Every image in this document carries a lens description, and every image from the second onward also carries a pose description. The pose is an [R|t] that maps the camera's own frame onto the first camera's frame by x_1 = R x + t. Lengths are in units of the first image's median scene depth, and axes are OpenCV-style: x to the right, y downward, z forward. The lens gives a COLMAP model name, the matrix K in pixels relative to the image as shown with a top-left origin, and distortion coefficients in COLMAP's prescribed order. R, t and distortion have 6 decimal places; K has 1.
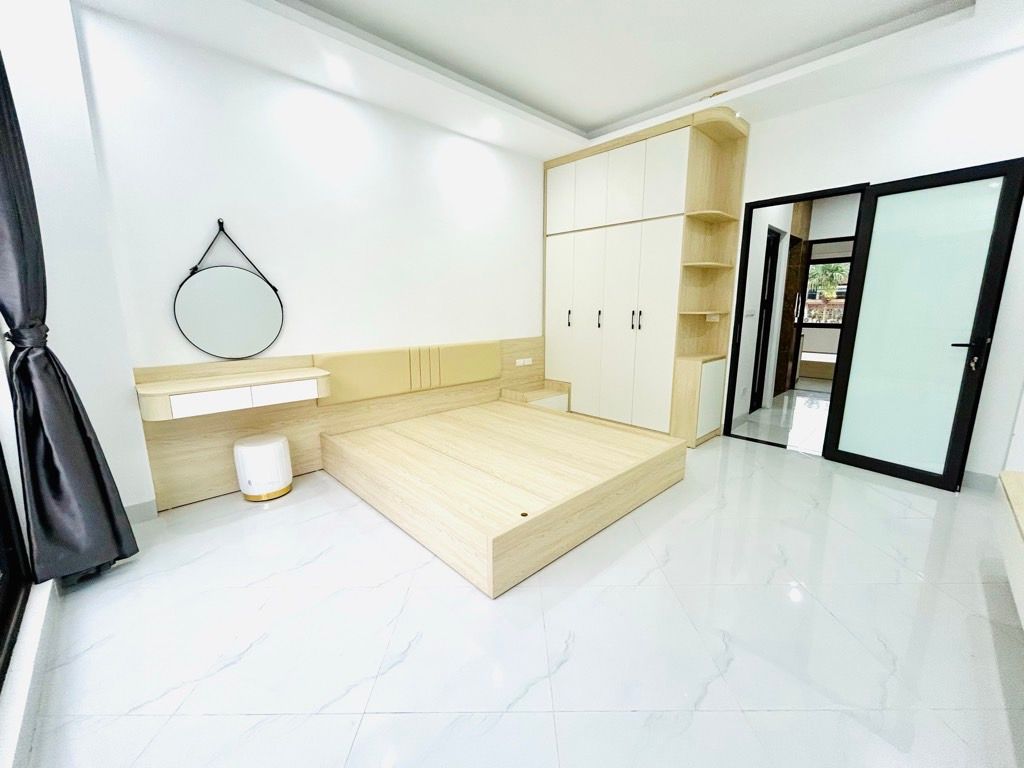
lens RADIAL K [[413.5, 0, 512.0], [0, 413.5, 384.0], [0, 0, 1]] dist [0.001974, -0.000004]
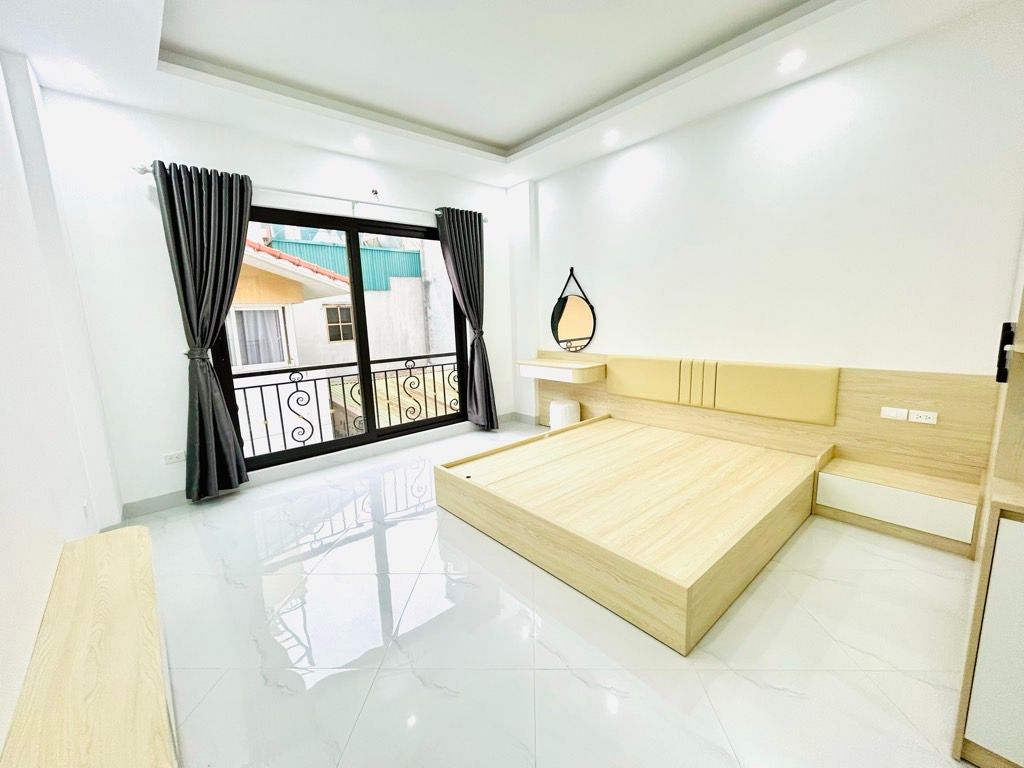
lens RADIAL K [[413.5, 0, 512.0], [0, 413.5, 384.0], [0, 0, 1]] dist [0.001974, -0.000004]
pose [[-0.043584, 0.168251, -0.984780, 1.972988], [-0.151613, 0.973186, 0.172980, -0.367436], [0.987479, 0.156844, -0.016907, 1.656068]]
